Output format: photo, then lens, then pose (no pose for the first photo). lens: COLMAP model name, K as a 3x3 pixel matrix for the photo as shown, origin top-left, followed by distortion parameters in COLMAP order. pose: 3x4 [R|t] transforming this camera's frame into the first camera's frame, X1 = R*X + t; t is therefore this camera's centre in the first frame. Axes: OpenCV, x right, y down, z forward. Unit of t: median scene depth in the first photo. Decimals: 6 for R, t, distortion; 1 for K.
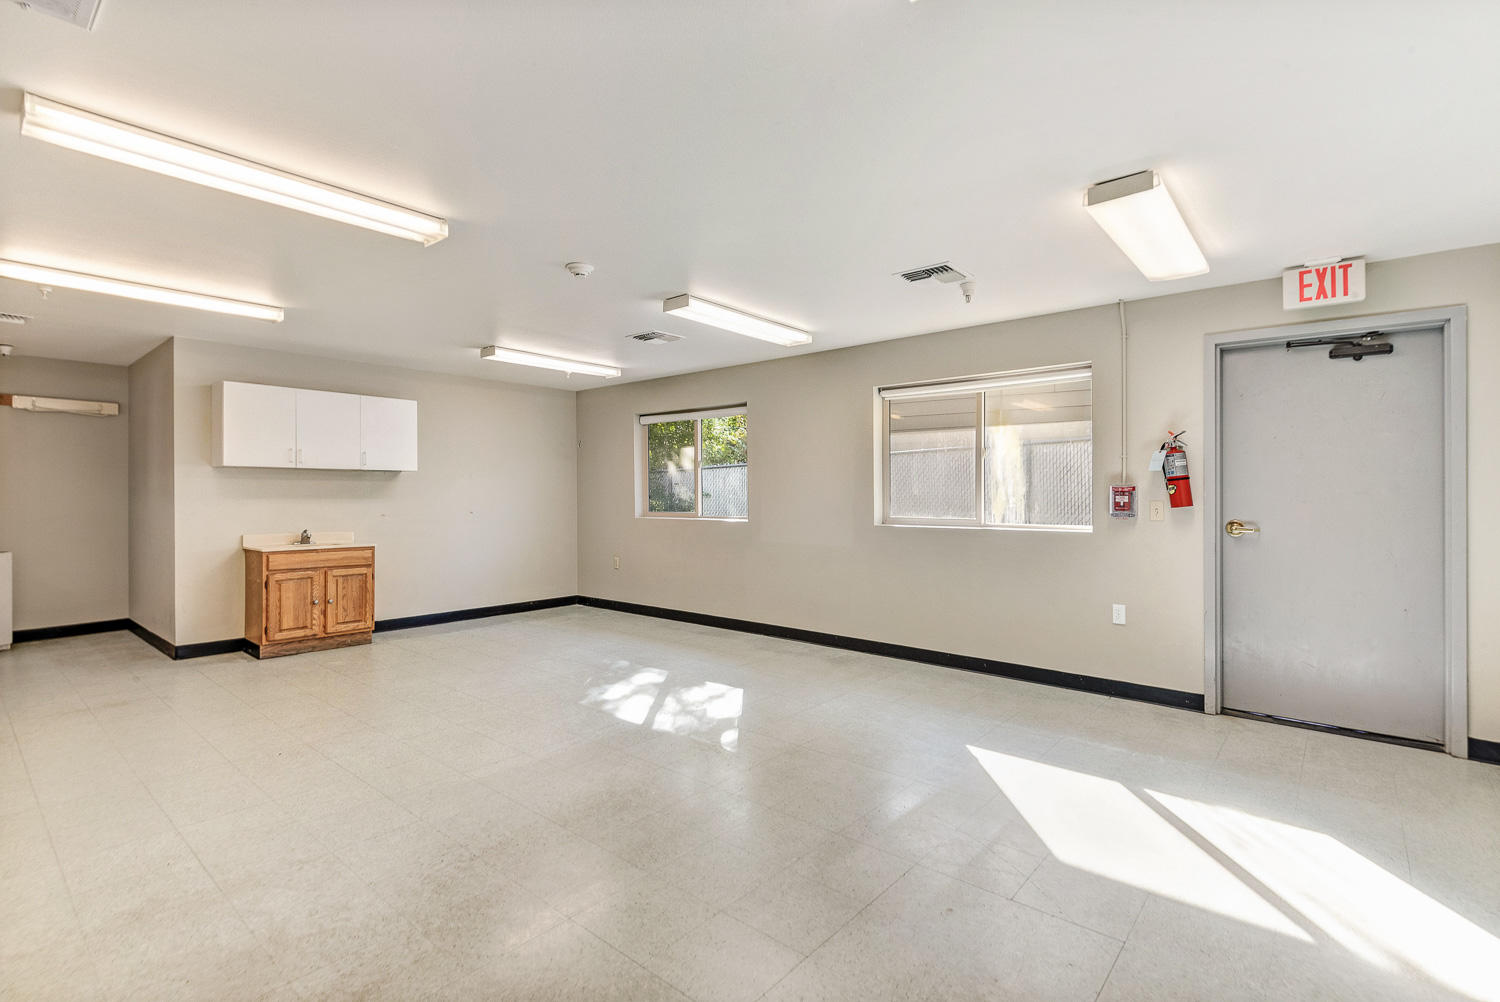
lens RADIAL K [[702.3, 0, 751.6], [0, 702.3, 489.4], [0, 0, 1]] dist [-0.002757, -0.001756]
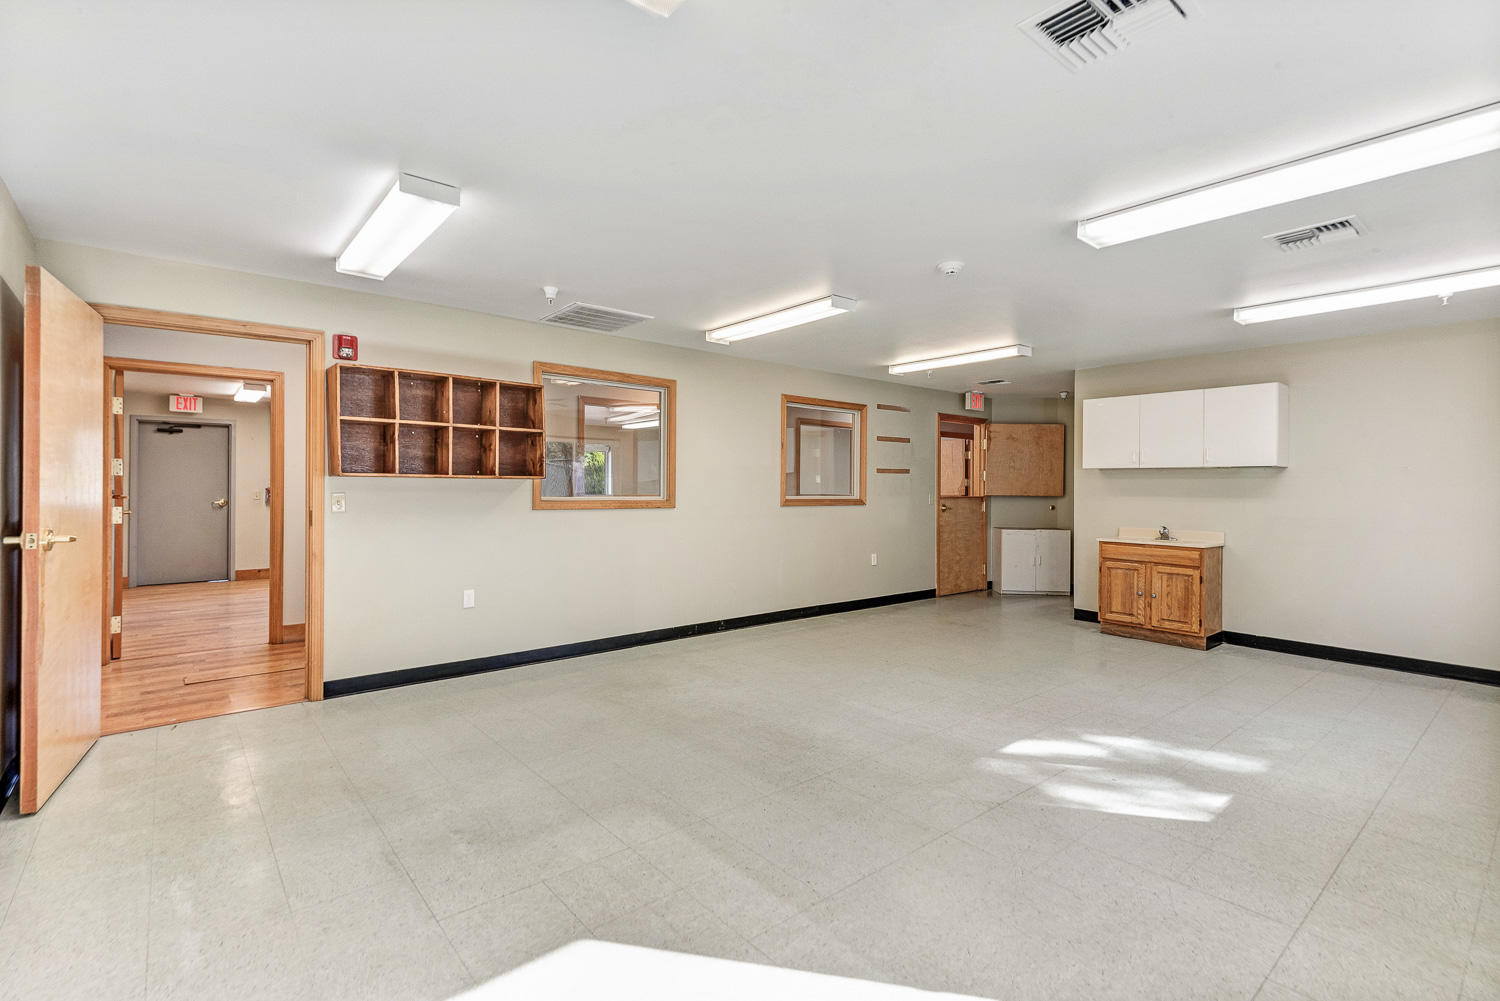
lens RADIAL K [[719.3, 0, 750.0], [0, 719.3, 500.5], [0, 0, 1]] dist [-0.002400, -0.001174]
pose [[-0.179850, 0.015493, -0.983572, 0.545869], [-0.007106, 0.999829, 0.017048, 0.005616], [0.983668, 0.010055, -0.179710, 0.605614]]
